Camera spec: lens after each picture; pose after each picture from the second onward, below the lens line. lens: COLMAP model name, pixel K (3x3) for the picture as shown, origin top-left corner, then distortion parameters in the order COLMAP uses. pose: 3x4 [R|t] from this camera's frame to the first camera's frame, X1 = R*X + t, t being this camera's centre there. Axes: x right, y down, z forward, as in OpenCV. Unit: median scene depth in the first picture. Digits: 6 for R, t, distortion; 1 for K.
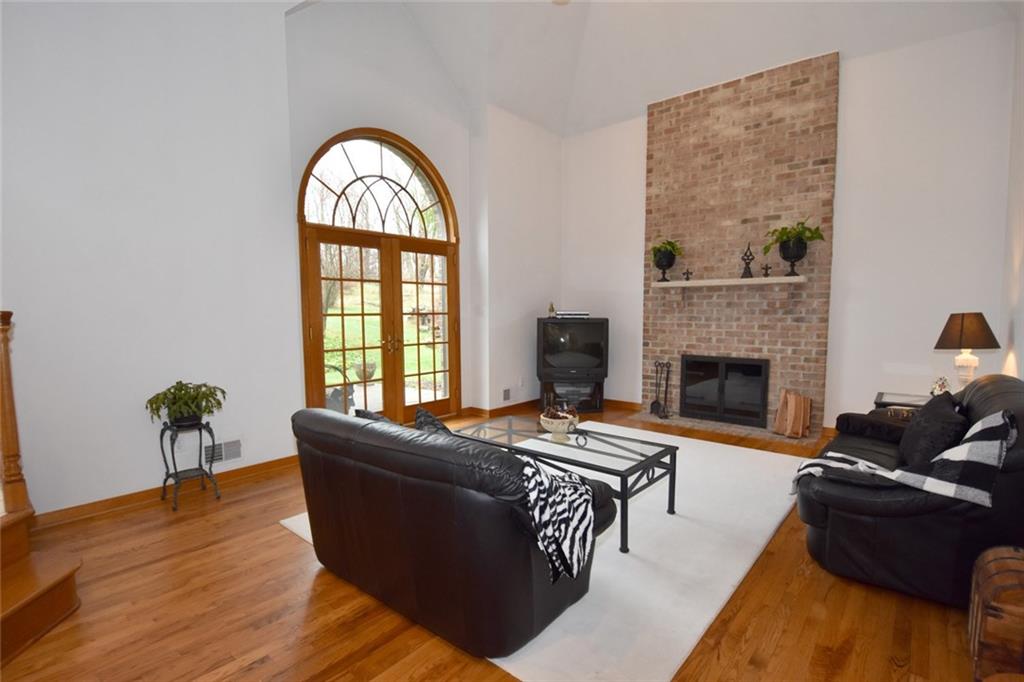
lens RADIAL K [[478.8, 0, 495.0], [0, 478.8, 362.8], [0, 0, 1]] dist [-0.021849, -0.001215]
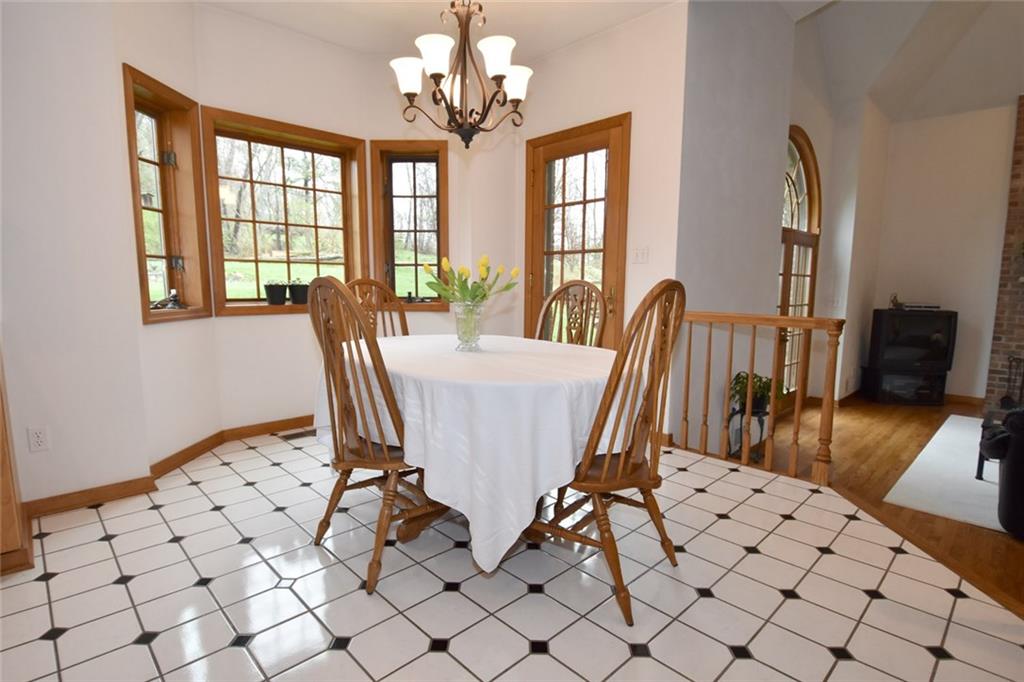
lens RADIAL K [[522.6, 0, 512.8], [0, 522.6, 348.0], [0, 0, 1]] dist [0.001333, -0.015677]
pose [[0.998030, 0.020625, -0.059249, -0.694203], [-0.019062, 0.999458, 0.026822, -0.032831], [0.059770, -0.025639, 0.997883, -0.136388]]
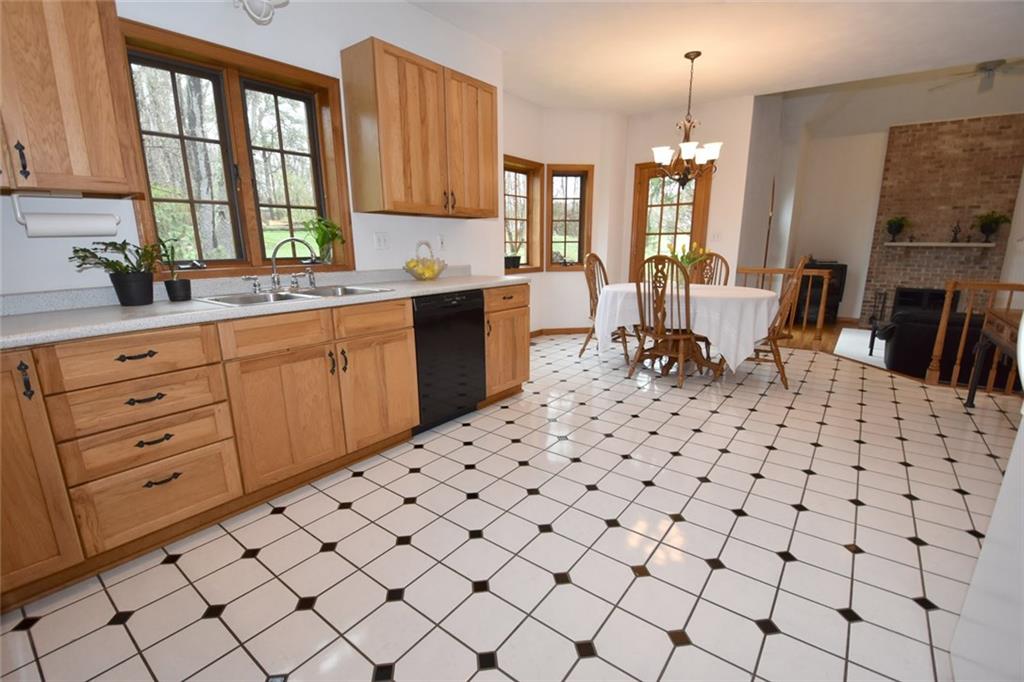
lens RADIAL K [[455.3, 0, 507.6], [0, 455.3, 350.3], [0, 0, 1]] dist [-0.029097, 0.000181]
pose [[0.997844, -0.019017, 0.062812, -1.111566], [0.010889, 0.991806, 0.127287, -0.013632], [-0.064718, -0.126329, 0.989875, -0.479018]]
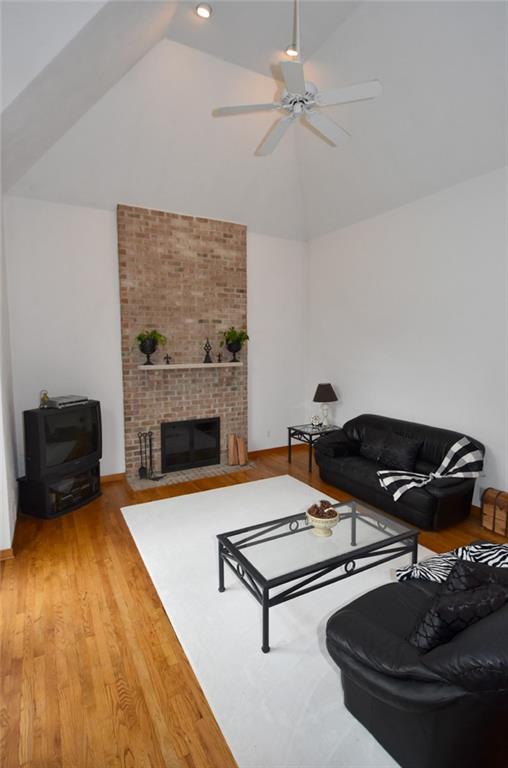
lens RADIAL K [[373.7, 0, 250.2], [0, 373.7, 377.7], [0, 0, 1]] dist [-0.001508, -0.000166]
pose [[0.337370, -0.077912, 0.938143, -0.444488], [0.105818, 0.993392, 0.044446, -0.161476], [-0.935406, 0.084277, 0.343385, 0.485011]]
